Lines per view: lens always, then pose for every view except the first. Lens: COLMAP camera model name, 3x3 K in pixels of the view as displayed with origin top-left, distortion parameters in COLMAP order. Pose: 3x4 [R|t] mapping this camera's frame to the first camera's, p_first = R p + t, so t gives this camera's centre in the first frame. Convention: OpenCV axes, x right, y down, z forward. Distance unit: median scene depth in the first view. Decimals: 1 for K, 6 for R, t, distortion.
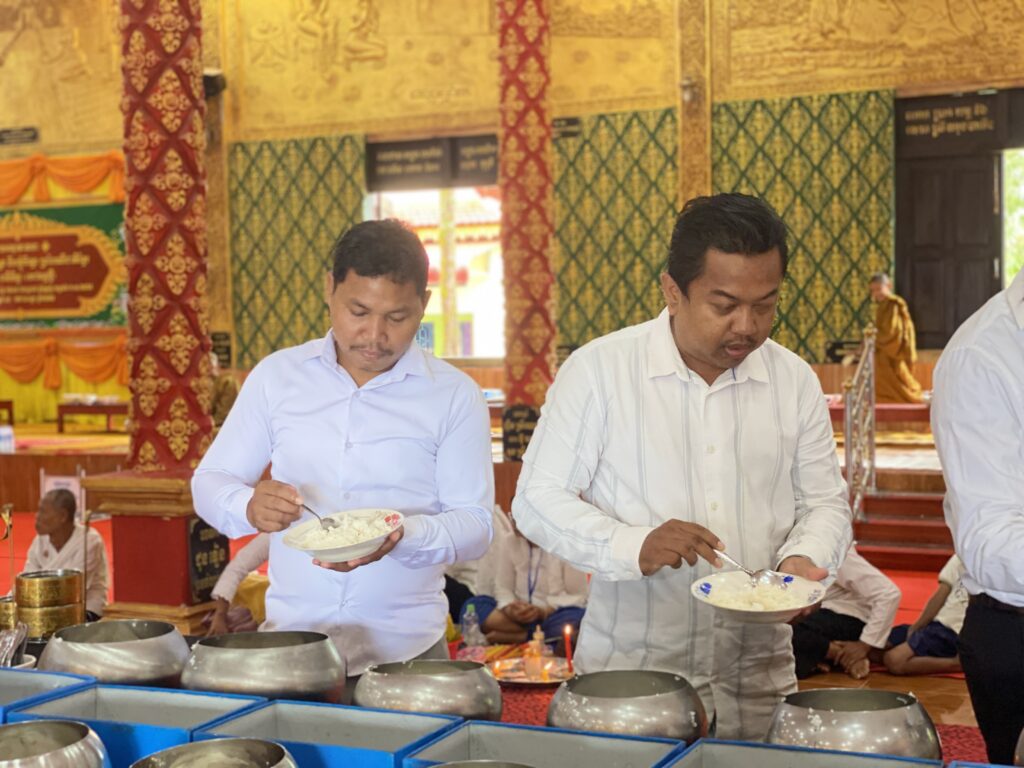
lens RADIAL K [[1509.5, 0, 529.9], [0, 1509.5, 370.3], [0, 0, 1]] dist [0.120583, 0.000000]
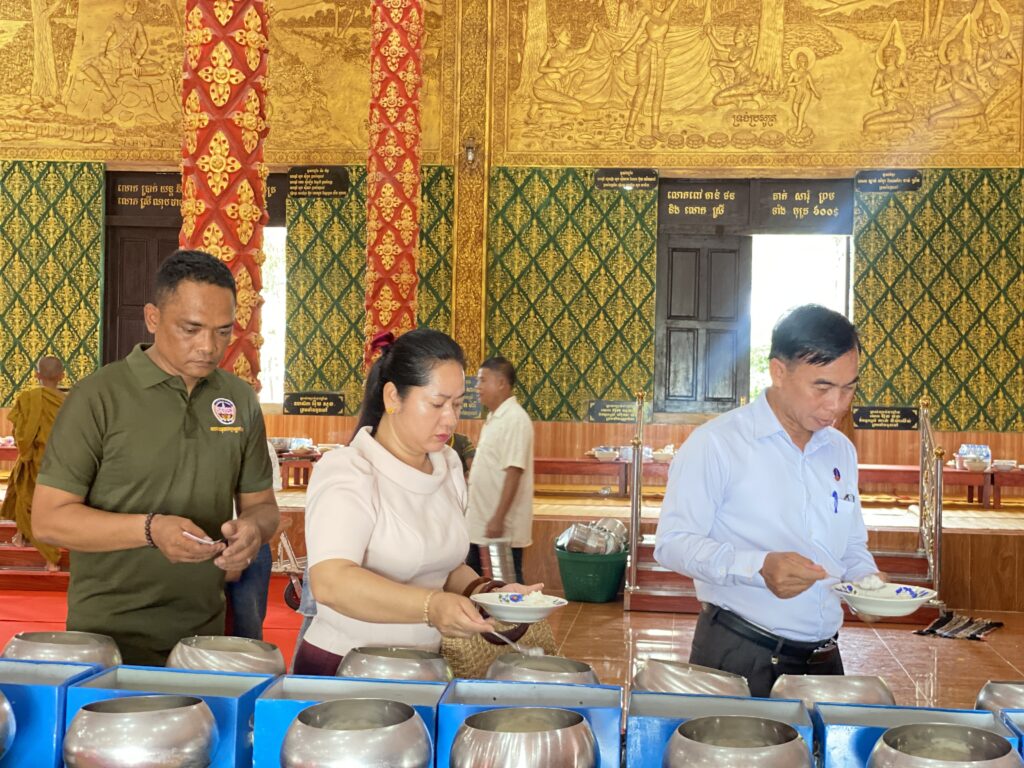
lens RADIAL K [[1509.5, 0, 522.6], [0, 1509.5, 366.8], [0, 0, 1]] dist [0.120583, 0.000000]
pose [[0.943347, 0.040245, 0.329360, 0.162152], [-0.028621, 0.998787, -0.040067, -0.000262], [-0.330573, 0.028370, 0.943354, -0.142897]]
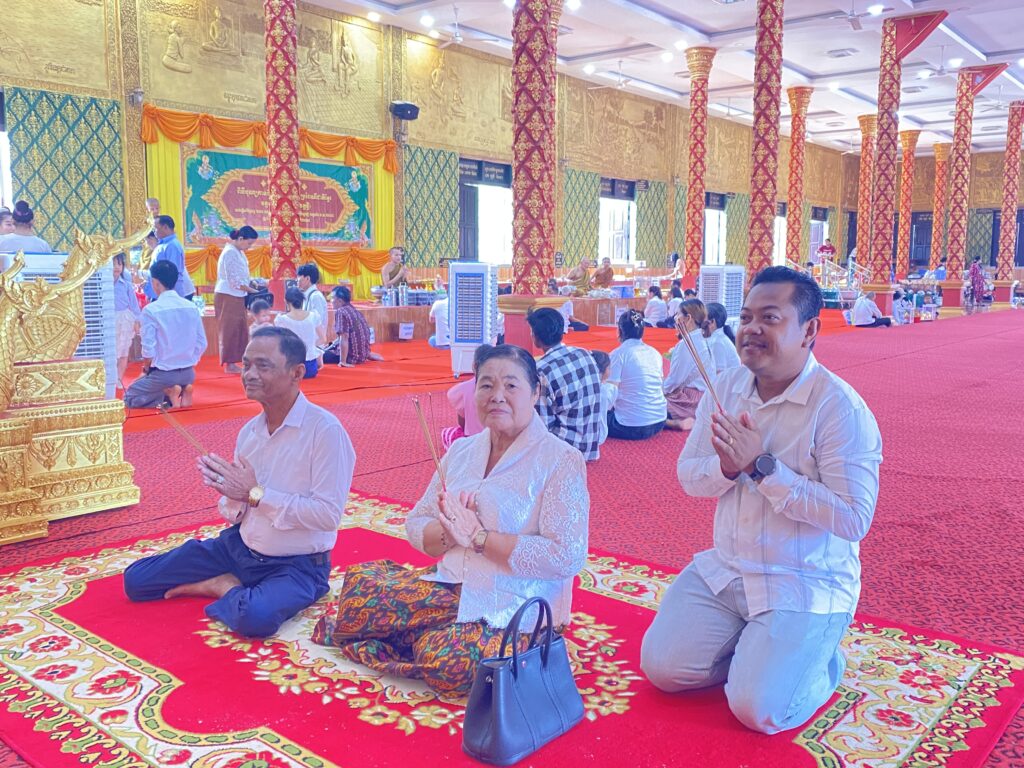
lens RADIAL K [[922.7, 0, 515.3], [0, 922.7, 382.3], [0, 0, 1]] dist [0.040011, -0.020073]
pose [[0.266725, -0.105850, 0.957942, -1.522336], [-0.007396, 0.993696, 0.111860, 0.014033], [-0.963744, -0.036921, 0.264261, 0.672159]]
